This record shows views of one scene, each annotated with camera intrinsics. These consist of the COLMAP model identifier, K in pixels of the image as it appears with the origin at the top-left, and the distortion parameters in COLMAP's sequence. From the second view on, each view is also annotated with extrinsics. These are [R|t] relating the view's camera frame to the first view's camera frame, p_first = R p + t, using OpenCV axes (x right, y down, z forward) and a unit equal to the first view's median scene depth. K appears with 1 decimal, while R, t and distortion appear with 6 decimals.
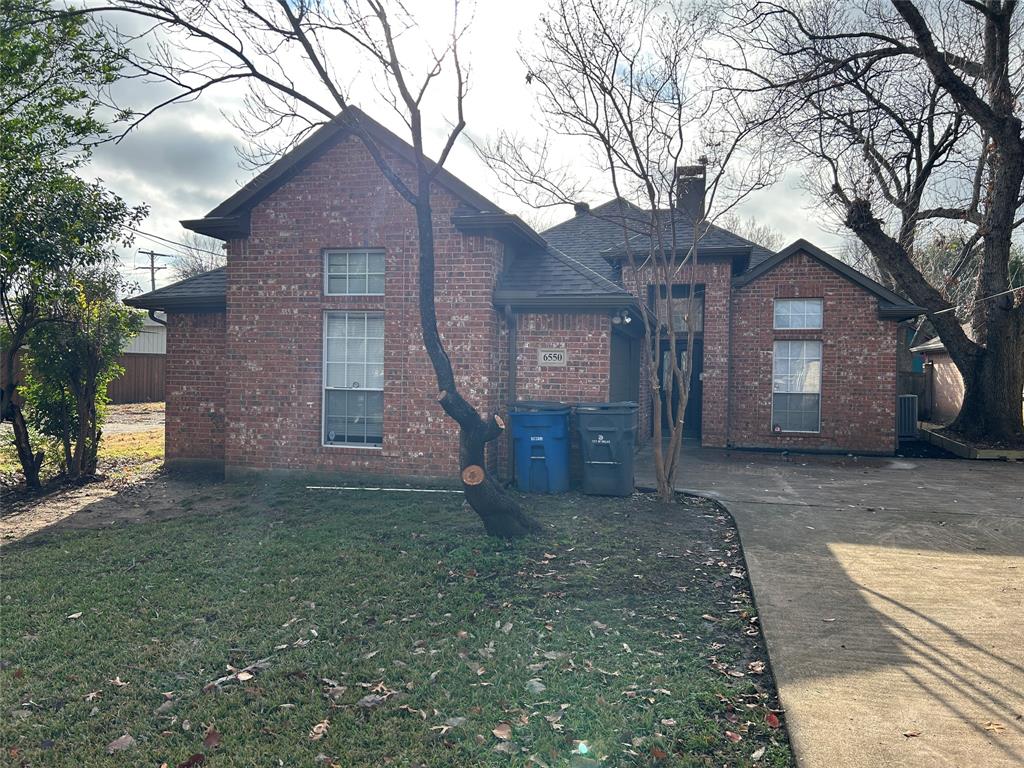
lens RADIAL K [[767.3, 0, 511.7], [0, 767.3, 384.6], [0, 0, 1]] dist [0.061057, -0.062826]
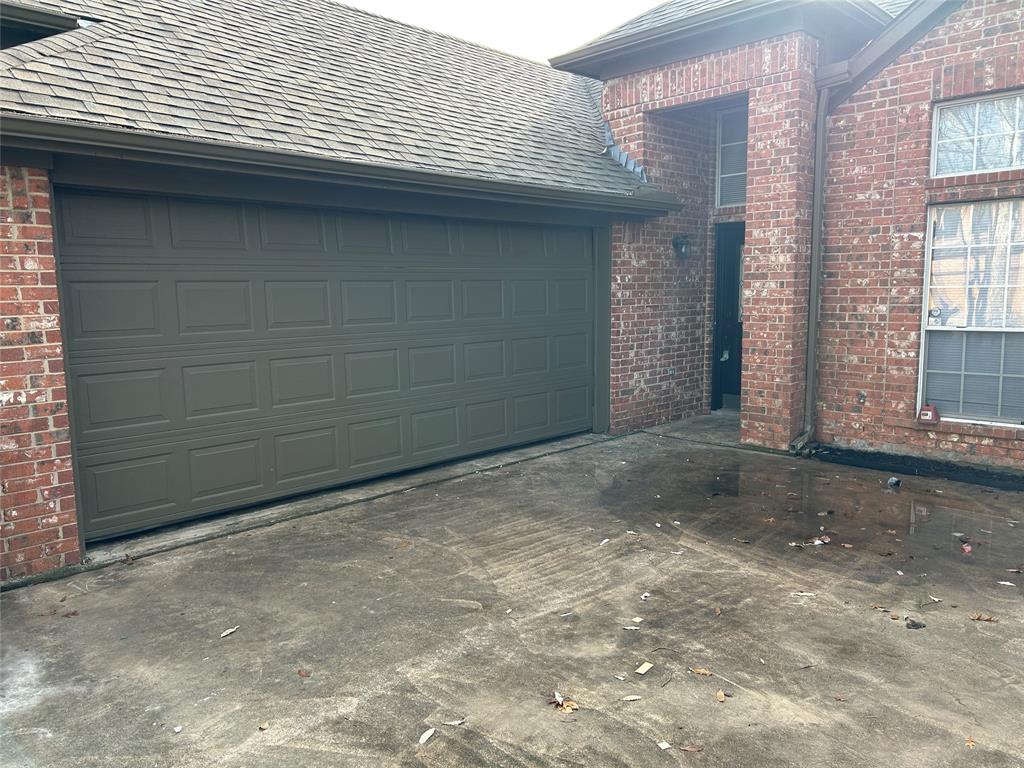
lens RADIAL K [[767.3, 0, 512.6], [0, 767.3, 379.2], [0, 0, 1]] dist [0.061057, -0.062826]
pose [[0.867499, 0.029902, -0.496539, 0.356115], [0.022567, 0.994798, 0.099334, -0.010282], [0.496927, -0.097378, 0.862312, 0.511000]]
